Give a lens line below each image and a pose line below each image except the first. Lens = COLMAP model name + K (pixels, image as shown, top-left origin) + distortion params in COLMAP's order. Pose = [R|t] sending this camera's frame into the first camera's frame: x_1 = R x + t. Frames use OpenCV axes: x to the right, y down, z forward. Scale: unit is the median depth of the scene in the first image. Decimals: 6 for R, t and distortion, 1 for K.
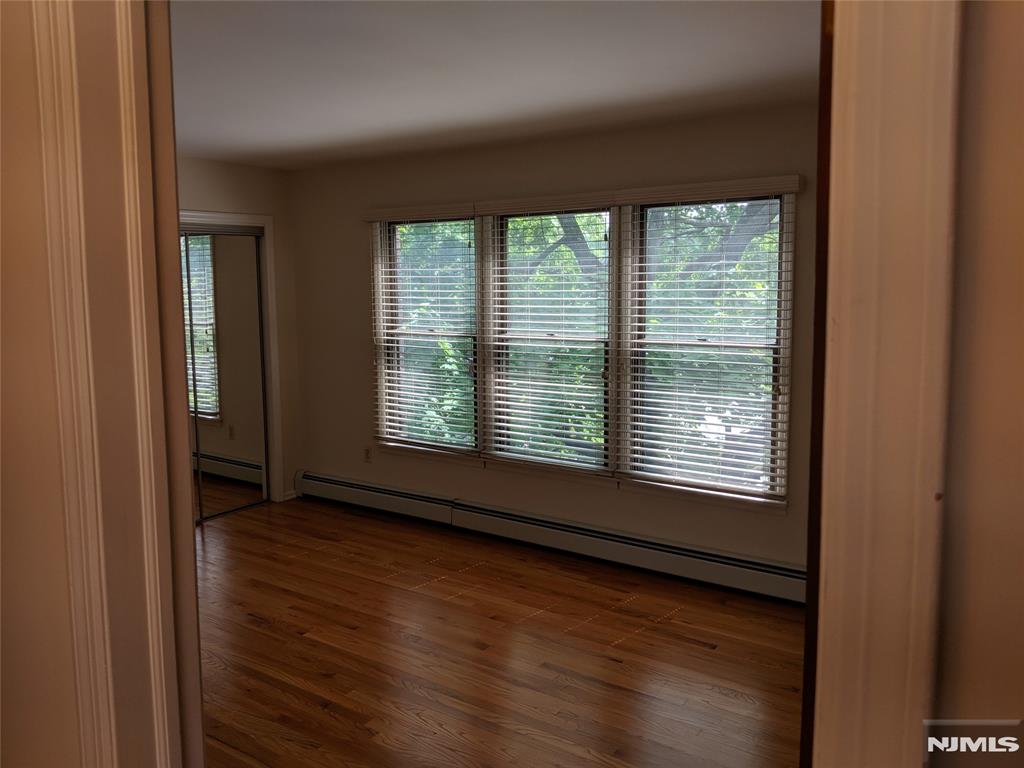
lens RADIAL K [[823.6, 0, 513.1], [0, 823.6, 380.8], [0, 0, 1]] dist [0.040634, -0.067253]
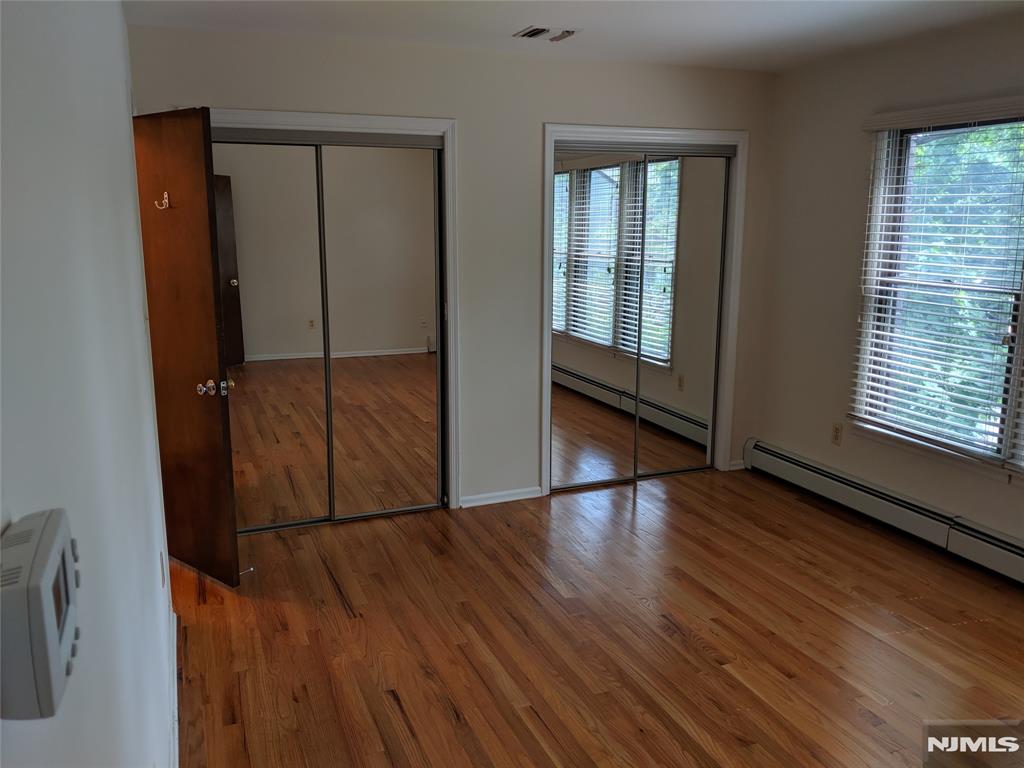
lens RADIAL K [[823.6, 0, 512.8], [0, 823.6, 381.2], [0, 0, 1]] dist [0.040634, -0.067253]
pose [[0.842349, 0.112958, -0.526962, -0.026956], [-0.072039, 0.992613, 0.097619, -0.016844], [0.534096, -0.044267, 0.844264, 0.174834]]
